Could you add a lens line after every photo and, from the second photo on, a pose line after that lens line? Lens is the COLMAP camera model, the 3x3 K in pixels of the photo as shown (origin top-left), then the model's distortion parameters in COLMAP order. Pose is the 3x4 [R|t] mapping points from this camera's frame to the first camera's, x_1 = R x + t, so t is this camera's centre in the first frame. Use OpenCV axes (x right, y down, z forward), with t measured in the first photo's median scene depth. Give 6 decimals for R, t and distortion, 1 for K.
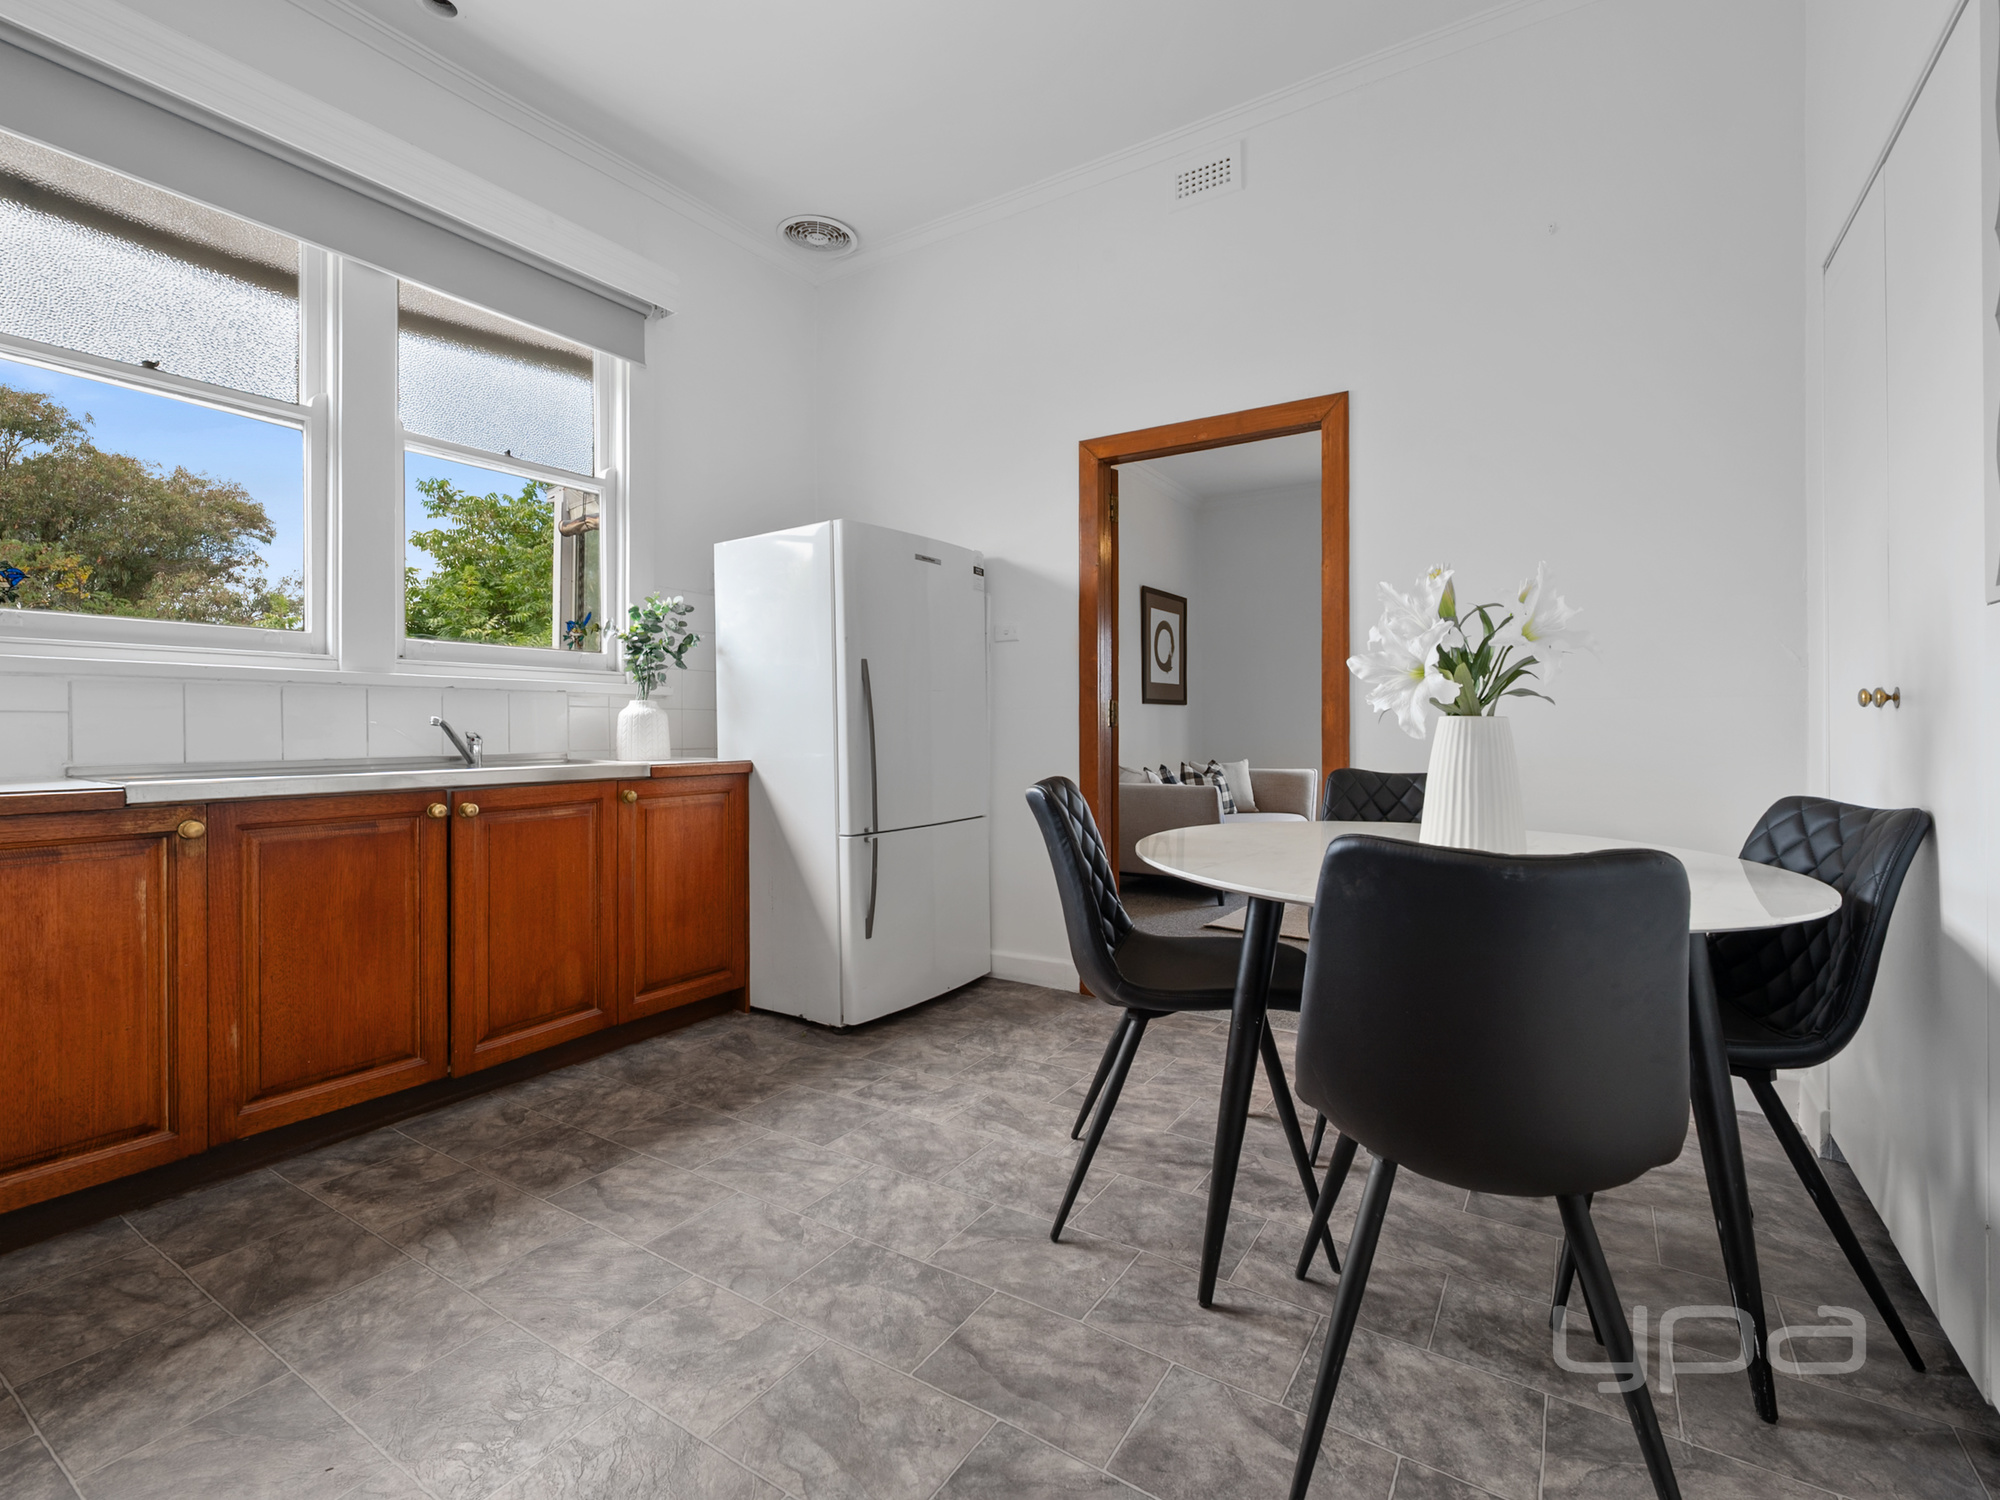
lens RADIAL K [[892.4, 0, 1015.6], [0, 892.4, 730.3], [0, 0, 1]] dist [-0.002330, 0.000410]
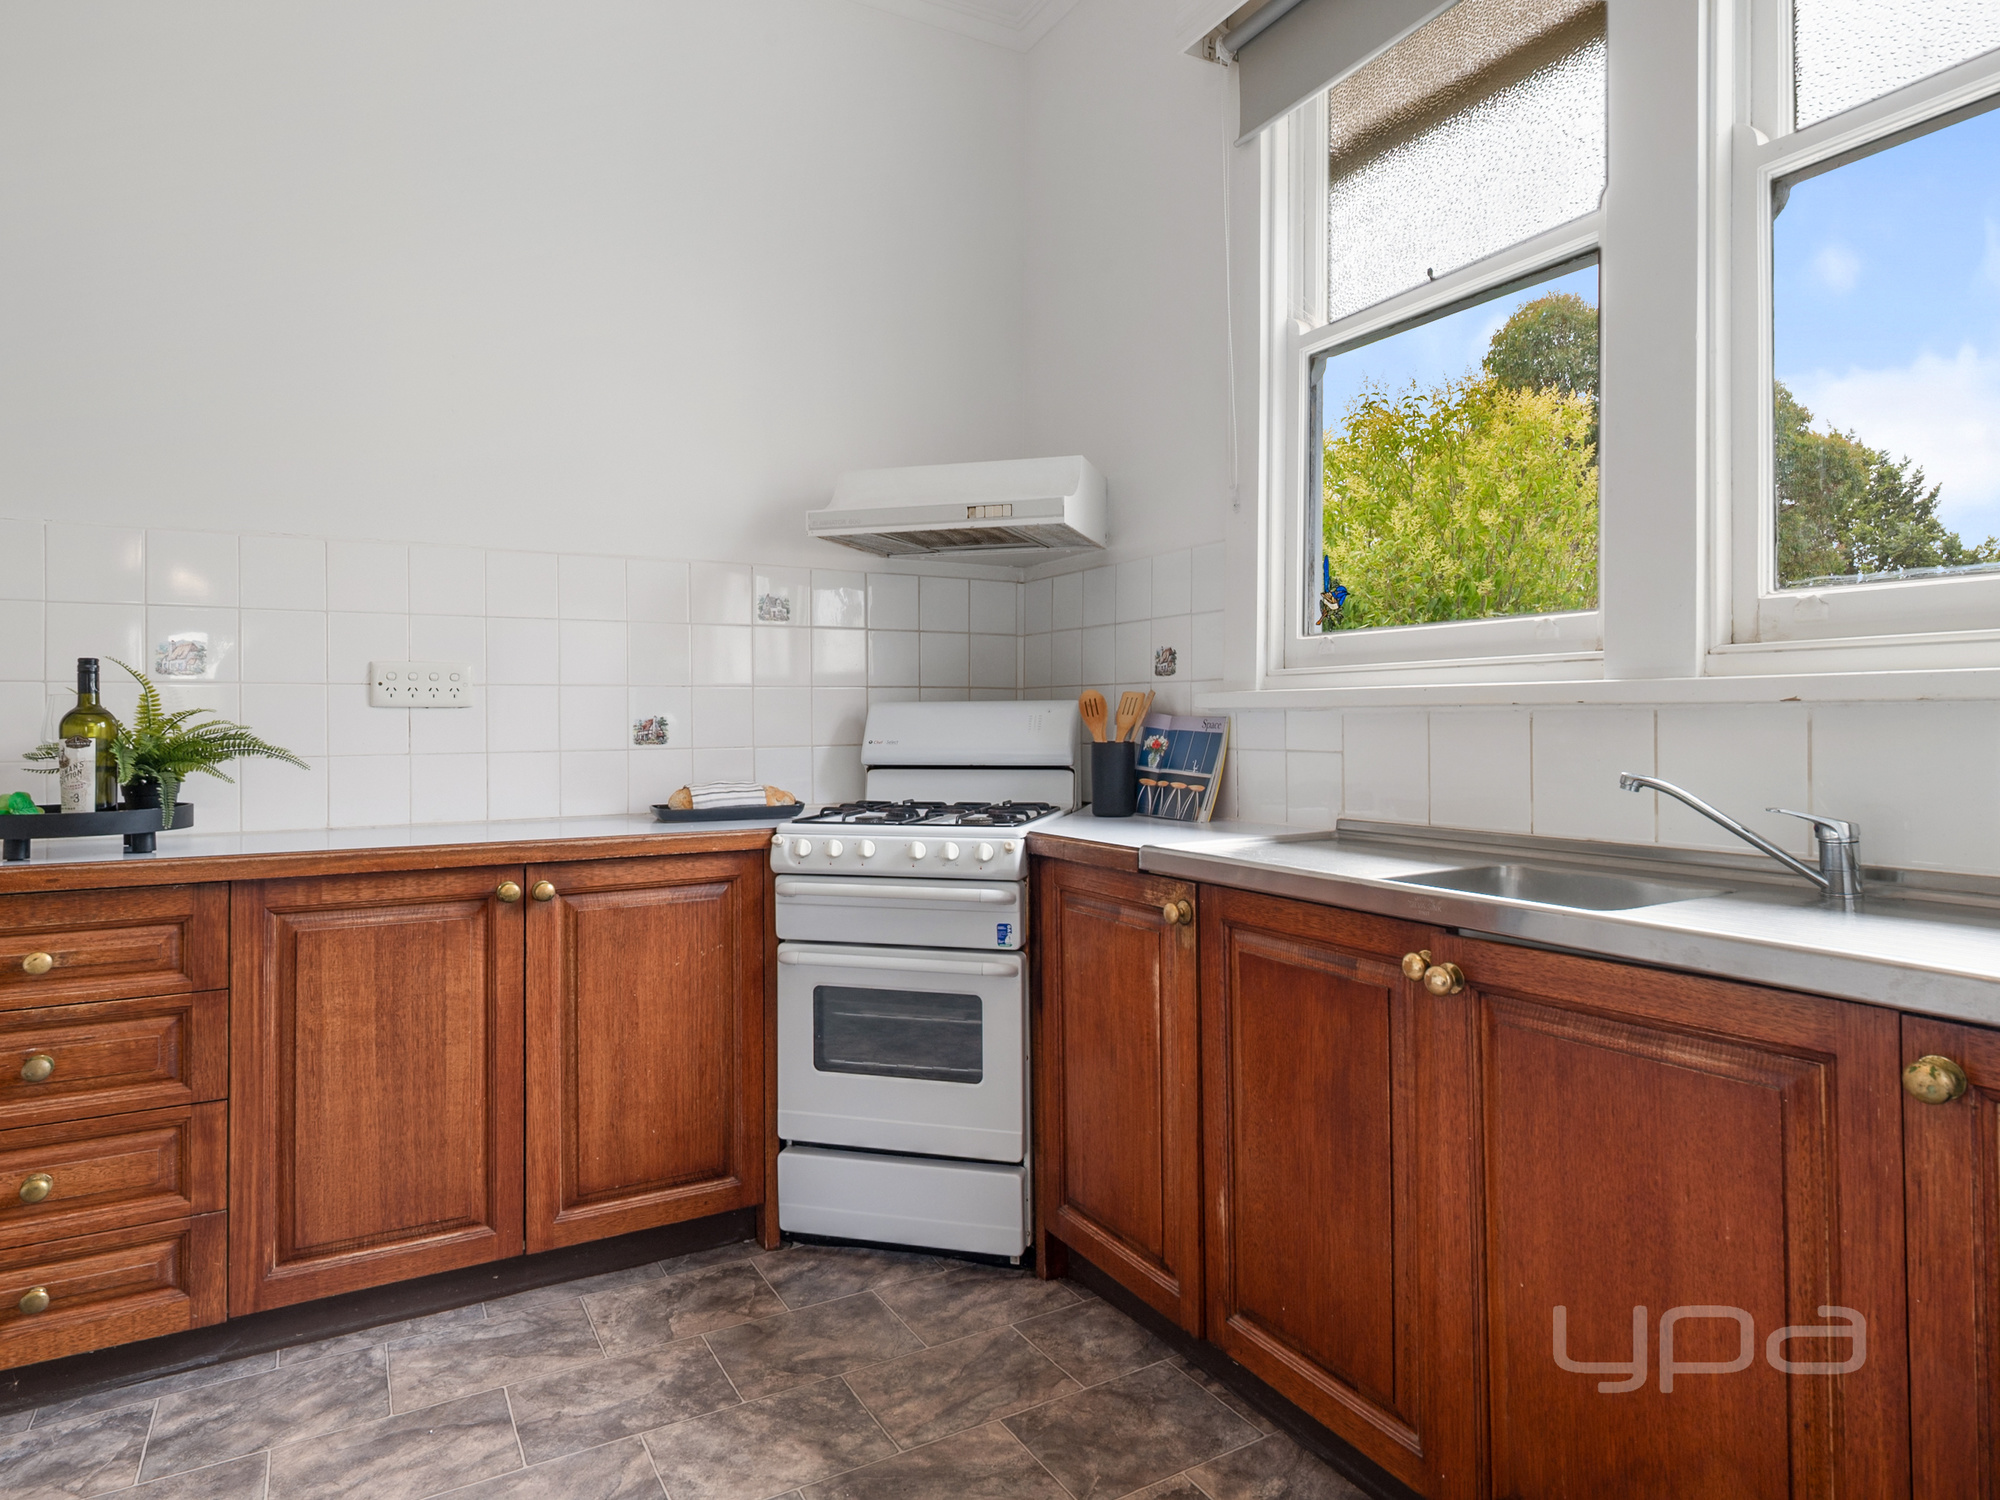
lens RADIAL K [[1201.4, 0, 1077.4], [0, 1201.4, 713.0], [0, 0, 1]] dist [0.008696, -0.002978]
pose [[-0.466938, 0.005797, -0.884271, 0.032745], [0.005645, 0.999978, 0.003575, -0.049313], [0.884272, -0.003323, -0.466961, 1.033499]]
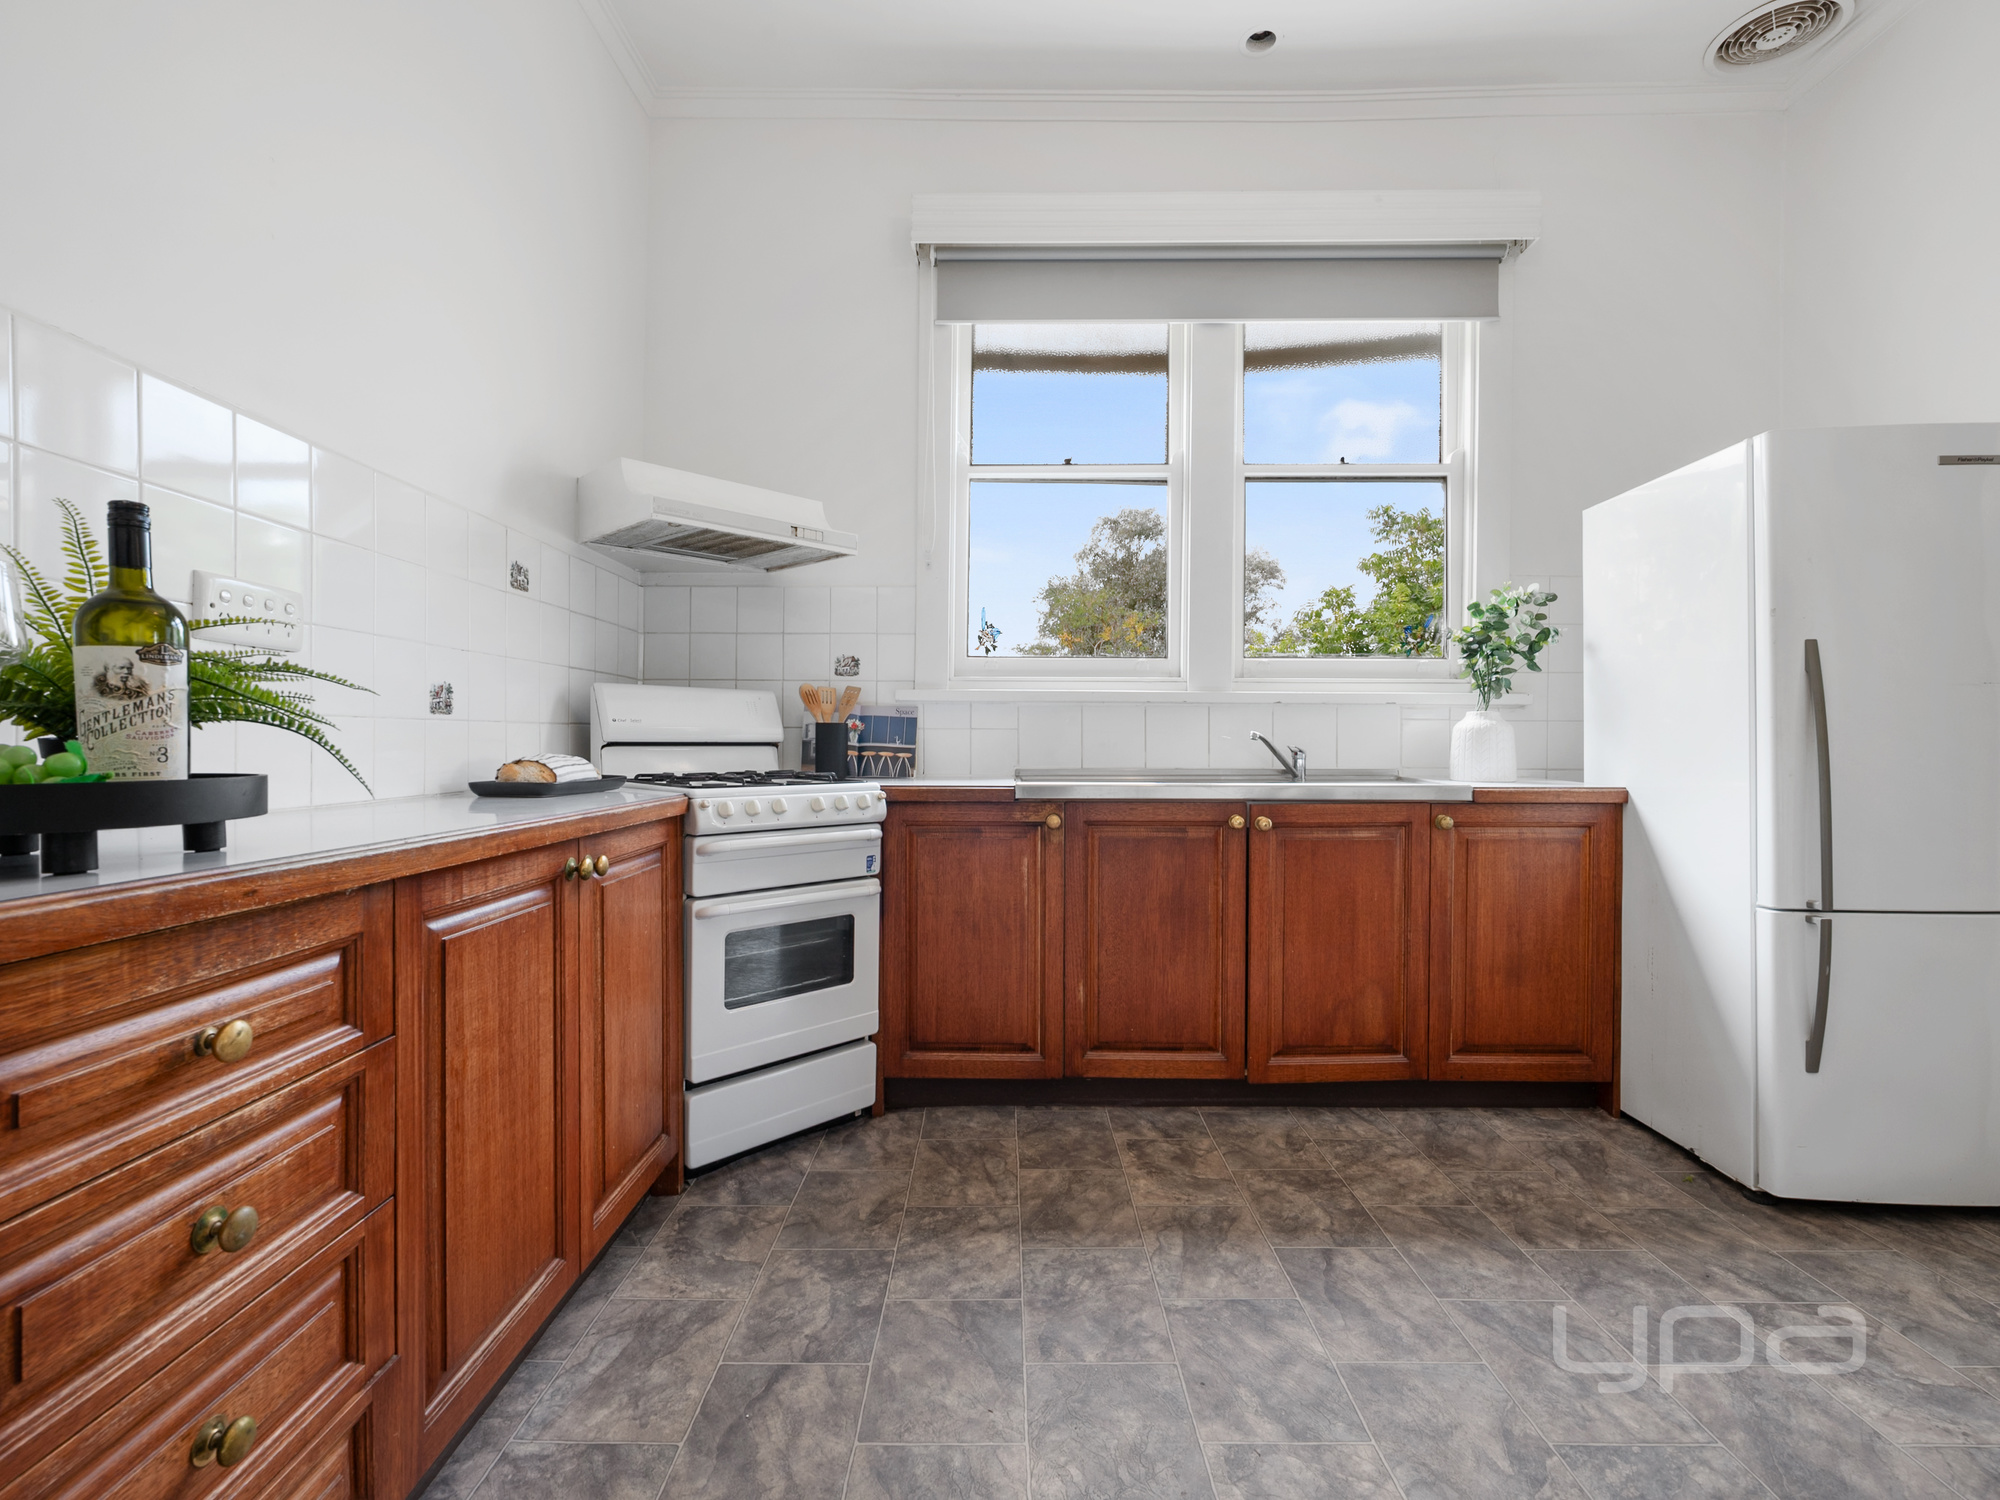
lens RADIAL K [[892.4, 0, 1013.2], [0, 892.4, 749.6], [0, 0, 1]] dist [-0.002330, 0.000410]
pose [[0.535675, 0.015322, -0.844285, 0.080214], [-0.008293, 0.999883, 0.012885, -0.004900], [0.844384, 0.000099, 0.535739, 0.200357]]
